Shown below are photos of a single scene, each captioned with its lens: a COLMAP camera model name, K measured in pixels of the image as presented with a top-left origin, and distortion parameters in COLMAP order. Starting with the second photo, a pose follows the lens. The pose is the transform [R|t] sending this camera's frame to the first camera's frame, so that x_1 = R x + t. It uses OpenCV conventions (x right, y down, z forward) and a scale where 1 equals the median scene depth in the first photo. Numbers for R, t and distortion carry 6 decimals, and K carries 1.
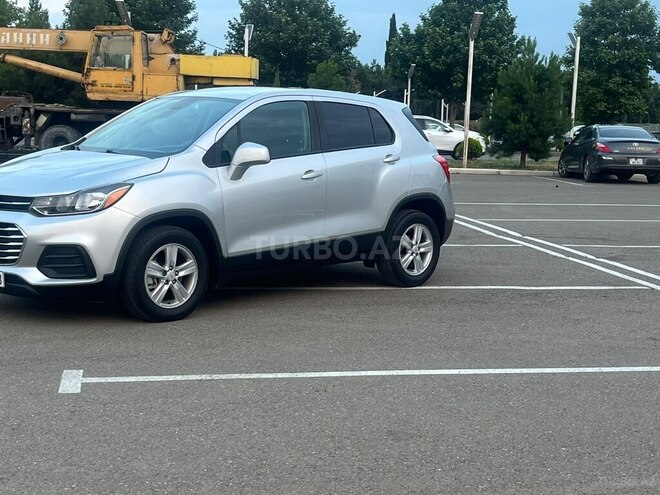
lens RADIAL K [[1133.1, 0, 343.8], [0, 1133.1, 248.2], [0, 0, 1]] dist [0.178577, -0.662403]
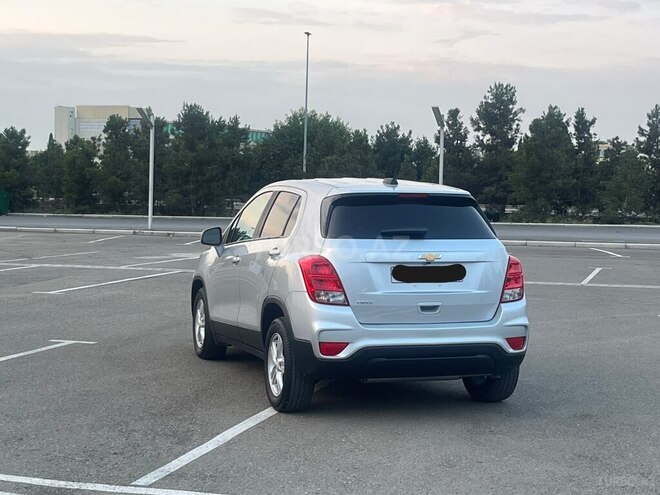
lens RADIAL K [[1133.1, 0, 343.8], [0, 1133.1, 248.2], [0, 0, 1]] dist [0.178577, -0.662403]
pose [[-0.450609, 0.012460, -0.892635, 0.868282], [-0.130033, 0.988322, 0.079437, -0.172353], [0.883201, 0.151867, -0.443726, 1.559801]]
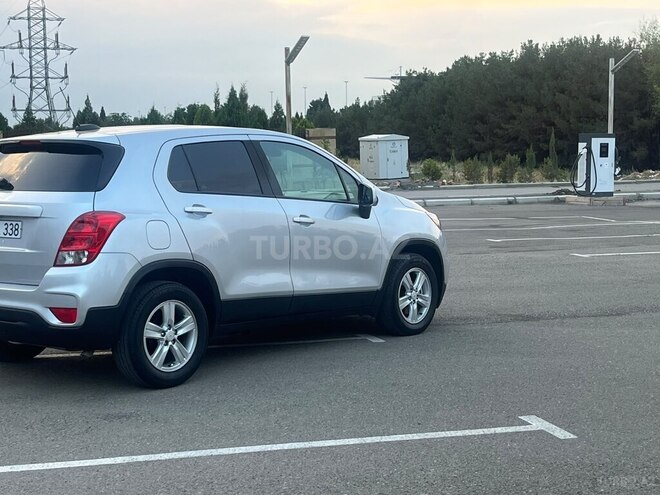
lens RADIAL K [[1133.1, 0, 343.8], [0, 1133.1, 248.2], [0, 0, 1]] dist [0.178577, -0.662403]
pose [[-0.998081, -0.008777, -0.061292, -0.145709], [-0.020675, 0.980330, 0.196281, -0.242519], [0.058364, 0.197172, -0.978630, 2.046768]]
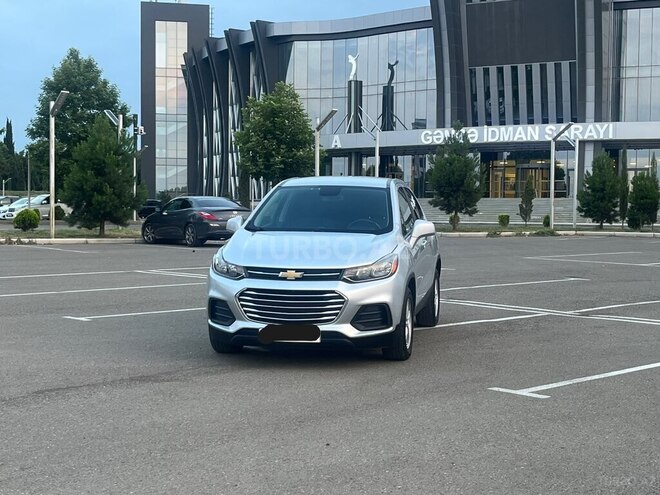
lens RADIAL K [[1133.1, 0, 343.8], [0, 1133.1, 248.2], [0, 0, 1]] dist [0.178577, -0.662403]
pose [[0.834931, -0.044870, 0.548522, -0.833975], [0.075960, 0.996527, -0.034106, -0.021078], [-0.545087, 0.070142, 0.835440, -0.046848]]
